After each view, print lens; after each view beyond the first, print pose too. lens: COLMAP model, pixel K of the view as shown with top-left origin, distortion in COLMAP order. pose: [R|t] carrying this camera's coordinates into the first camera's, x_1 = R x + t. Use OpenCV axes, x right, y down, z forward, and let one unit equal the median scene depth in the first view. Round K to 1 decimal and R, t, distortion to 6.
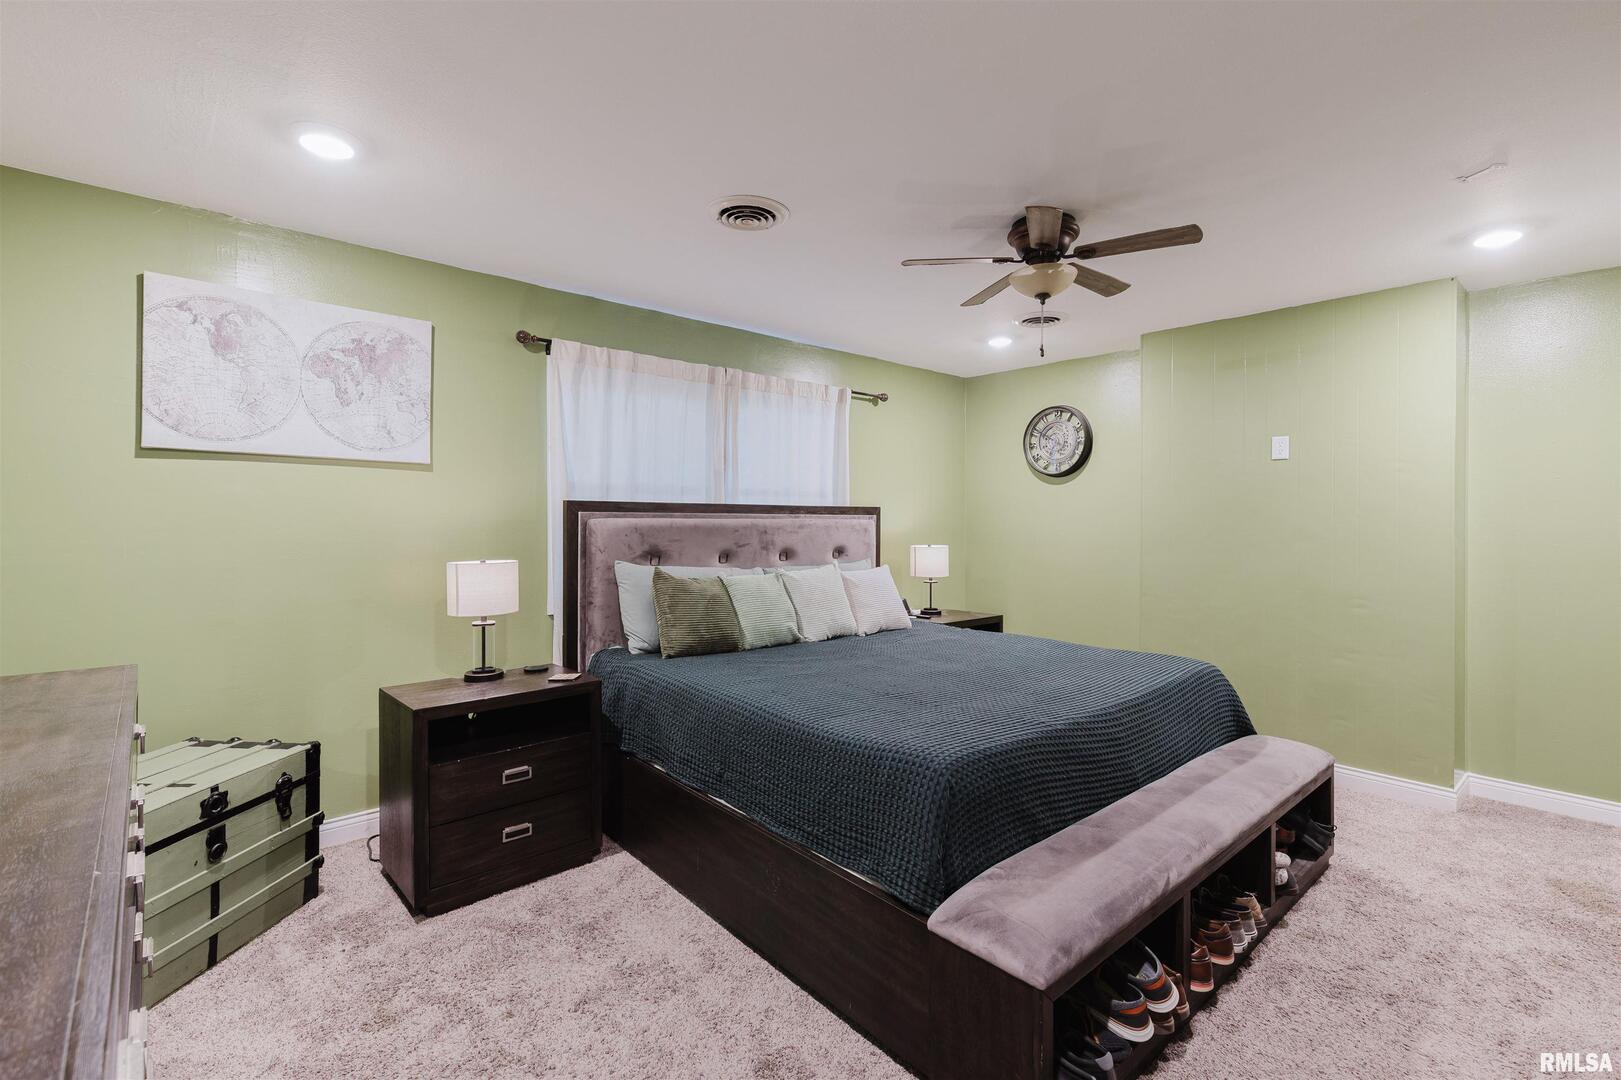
lens RADIAL K [[744.8, 0, 823.0], [0, 744.8, 514.4], [0, 0, 1]] dist [0.012781, -0.000991]
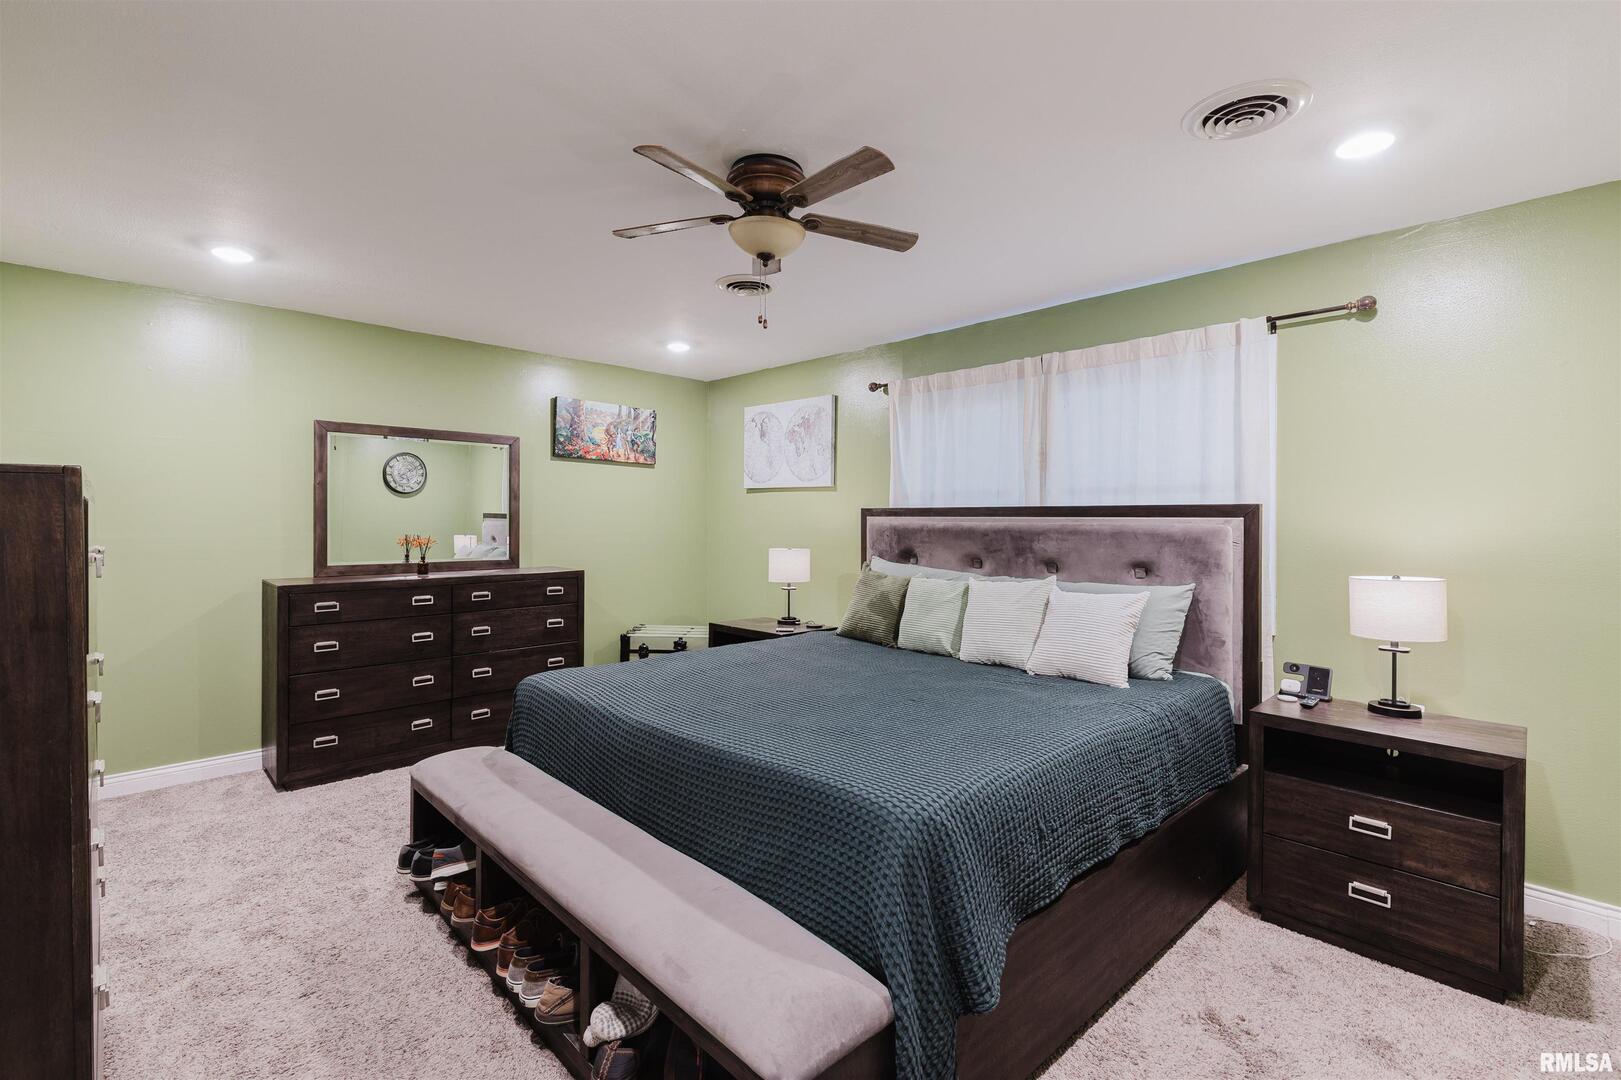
lens RADIAL K [[744.8, 0, 812.1], [0, 744.8, 534.6], [0, 0, 1]] dist [0.012781, -0.000991]
pose [[0.015292, 0.018908, -0.999704, 0.843805], [0.004007, 0.999812, 0.018972, 0.002163], [0.999875, -0.004296, 0.015214, 0.775841]]
